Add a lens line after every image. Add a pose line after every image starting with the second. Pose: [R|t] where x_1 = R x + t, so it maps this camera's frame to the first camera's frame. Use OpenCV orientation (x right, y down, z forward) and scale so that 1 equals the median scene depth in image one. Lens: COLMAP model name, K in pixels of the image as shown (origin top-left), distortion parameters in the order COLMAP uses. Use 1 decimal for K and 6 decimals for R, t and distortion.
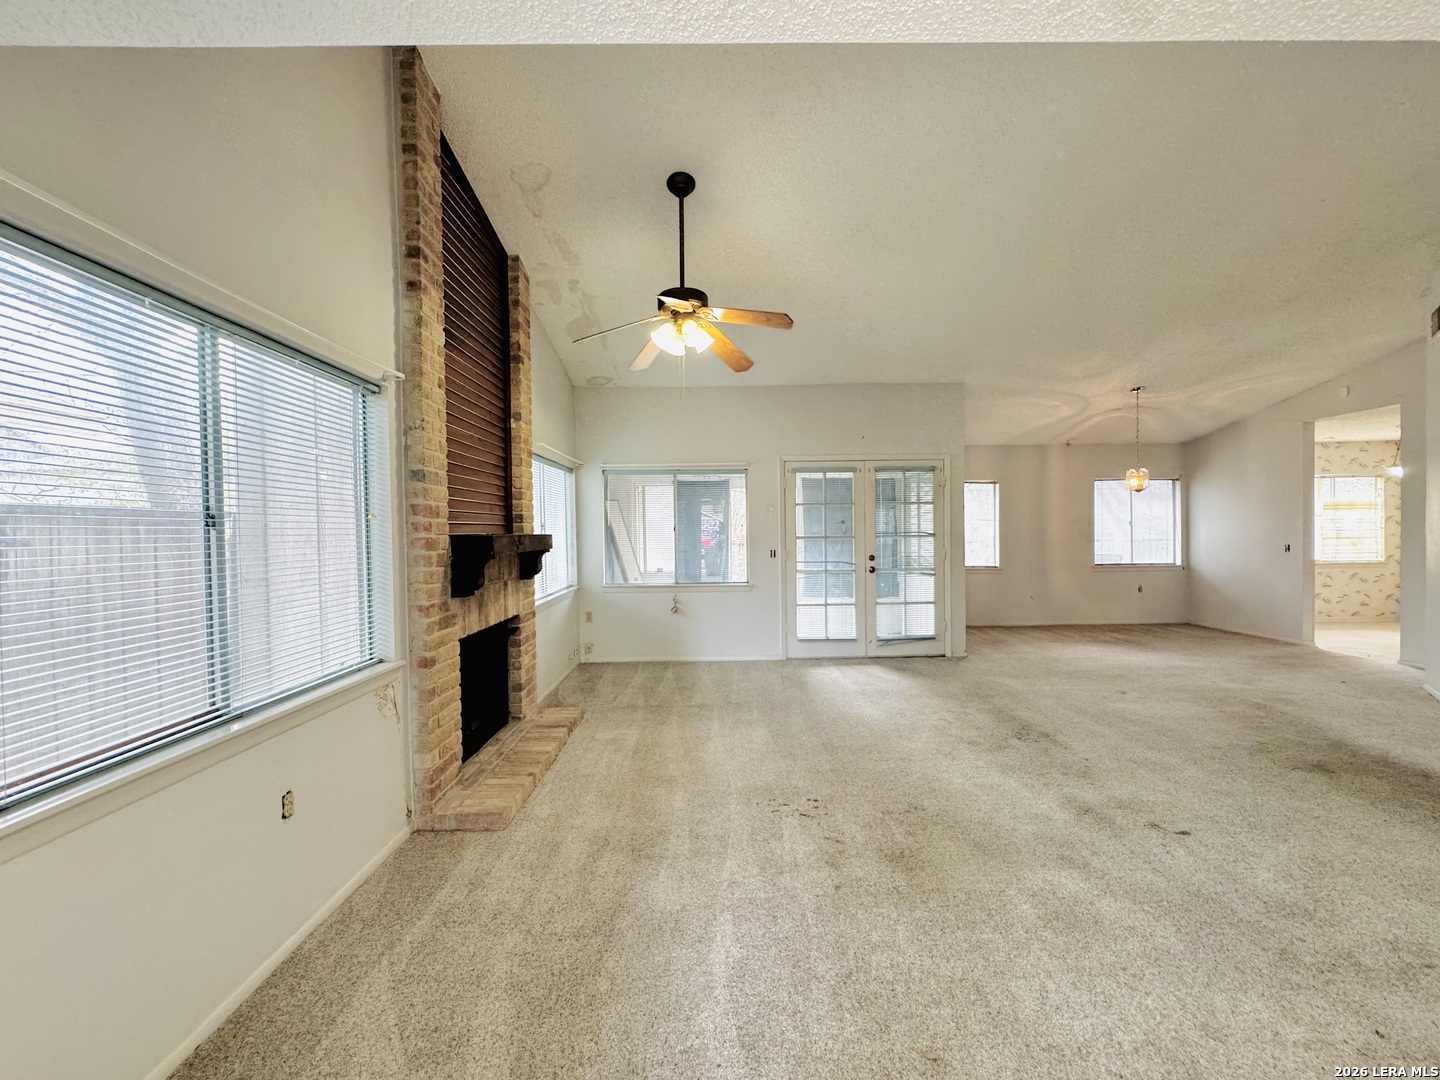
lens RADIAL K [[574.7, 0, 719.7], [0, 574.7, 536.4], [0, 0, 1]] dist [-0.003104, 0.000719]
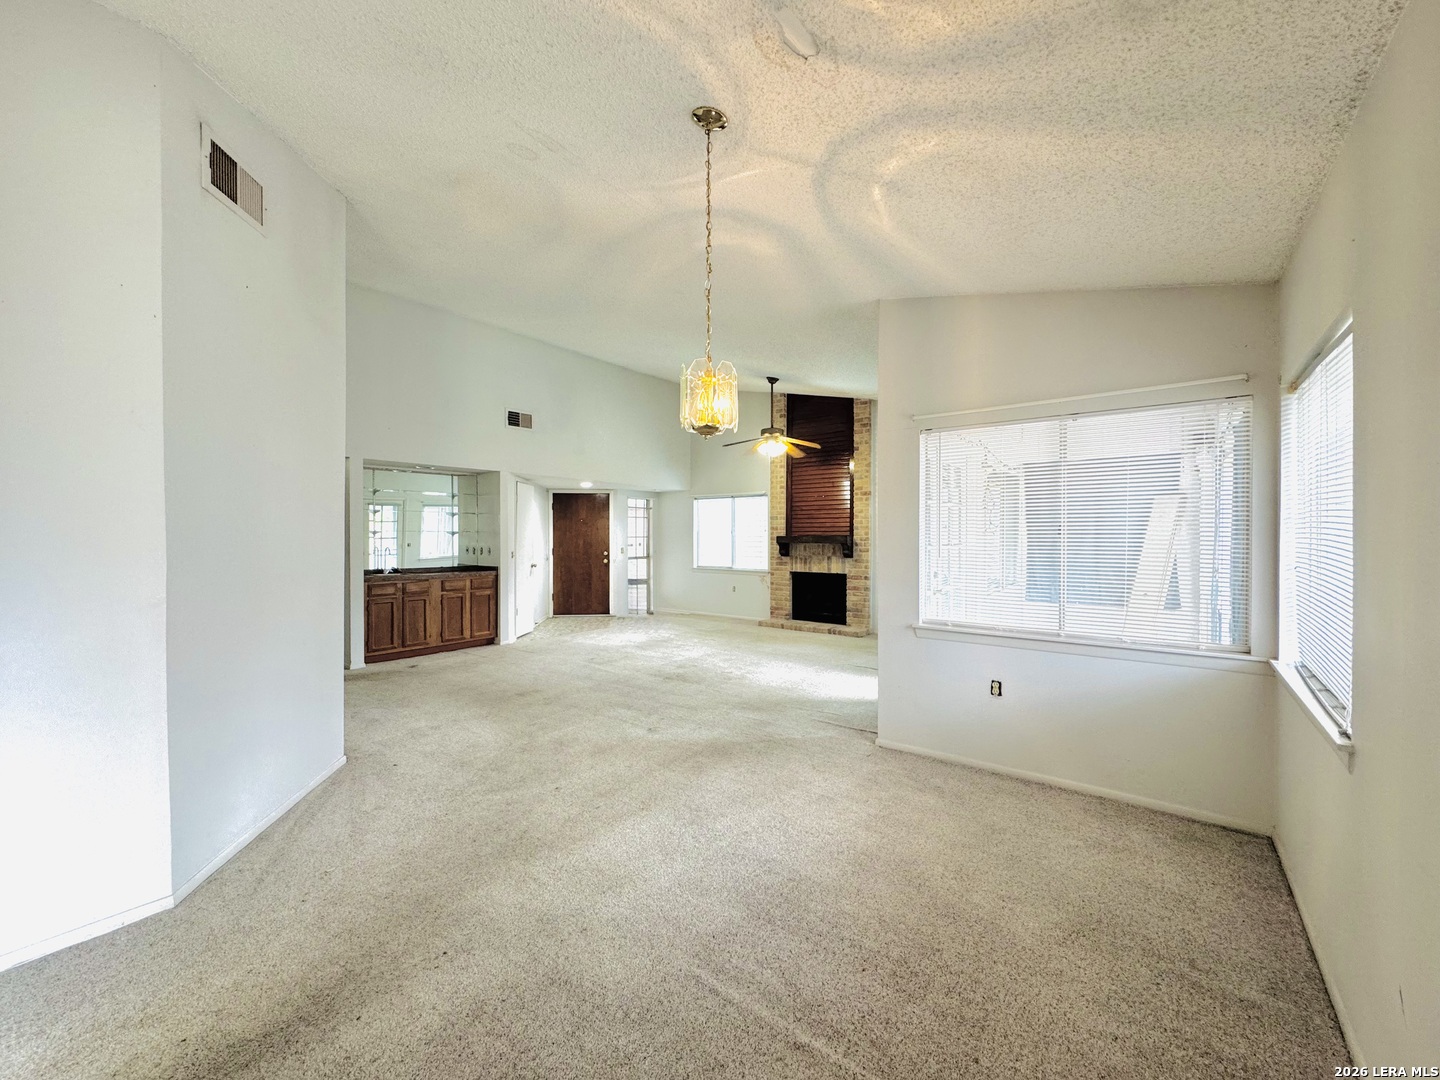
lens RADIAL K [[574.7, 0, 719.5], [0, 574.7, 540.9], [0, 0, 1]] dist [-0.003104, 0.000719]
pose [[-0.619665, 0.017807, -0.784664, 2.043277], [-0.004748, 0.999639, 0.026436, -0.050120], [0.784852, 0.020107, -0.619357, 2.516658]]
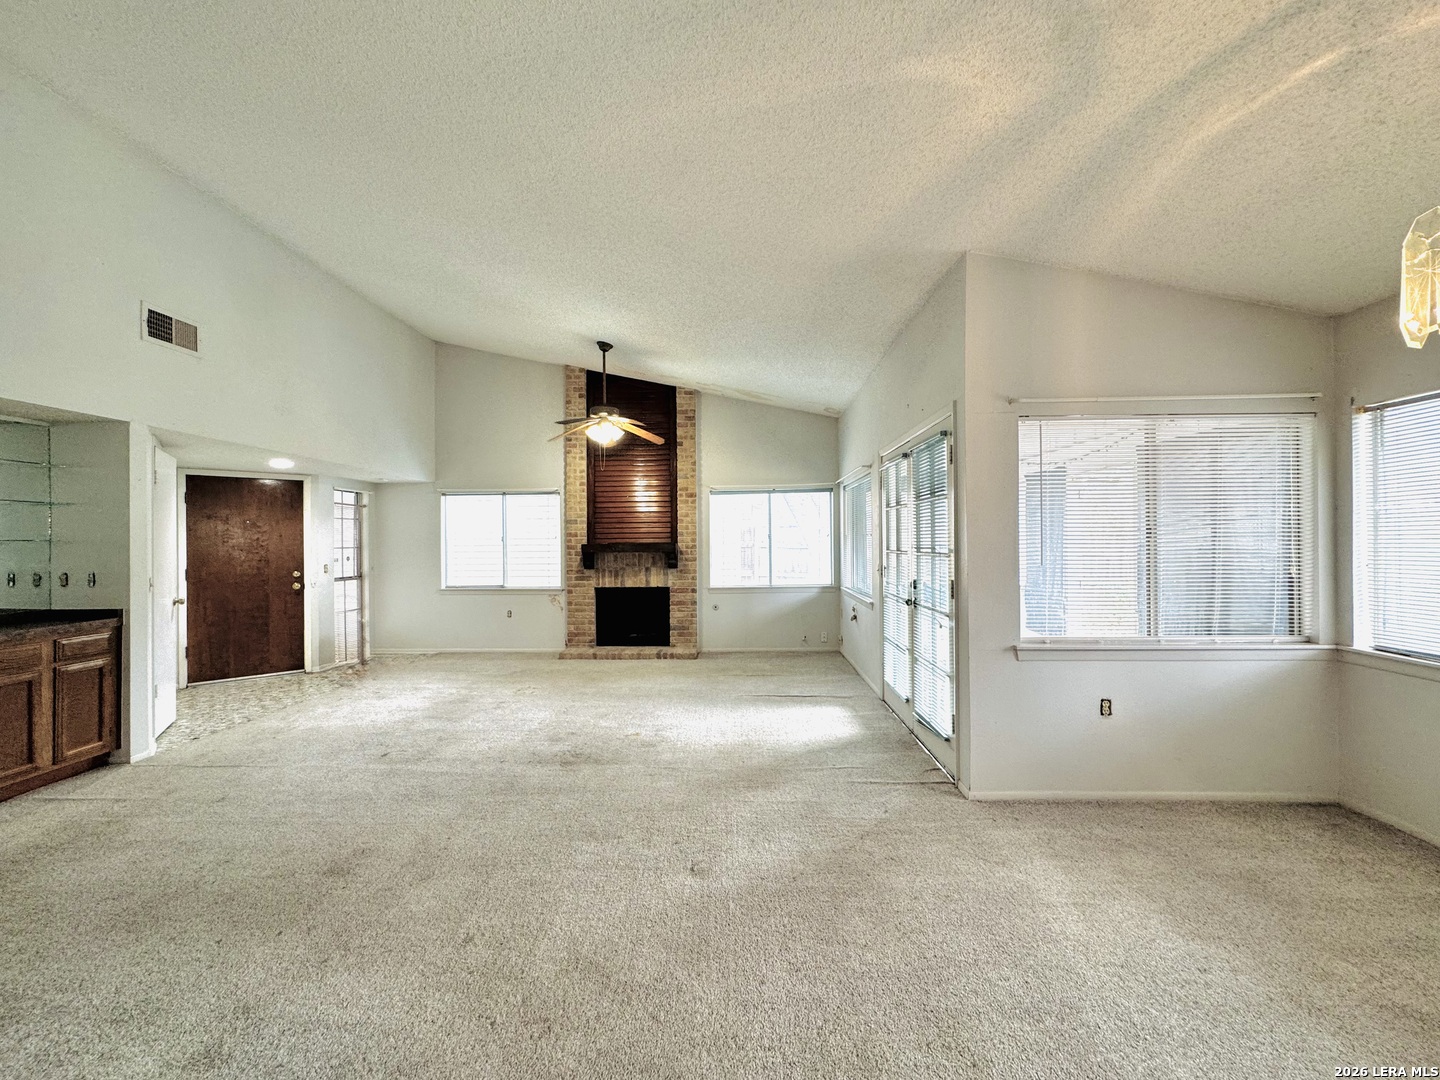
lens RADIAL K [[574.7, 0, 720.5], [0, 574.7, 539.8], [0, 0, 1]] dist [-0.003104, 0.000719]
pose [[-0.049543, 0.006957, -0.998748, 1.885036], [-0.004714, 0.999963, 0.007199, -0.036888], [0.998761, 0.005065, -0.049508, 1.632854]]
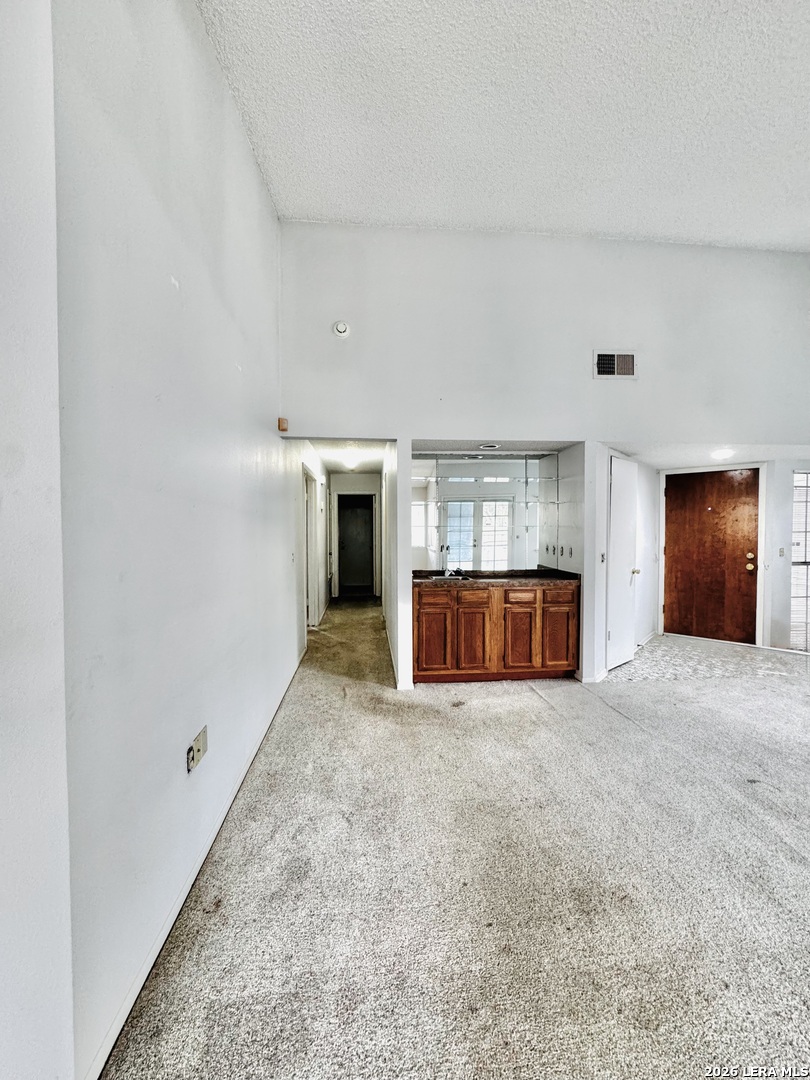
lens RADIAL K [[431.0, 0, 405.3], [0, 431.0, 539.4], [0, 0, 1]] dist [-0.003104, 0.000719]
pose [[-0.996570, 0.015988, -0.081189, 1.370560], [0.012672, 0.999071, 0.041194, -0.040689], [0.081772, 0.040024, -0.995847, 1.559999]]
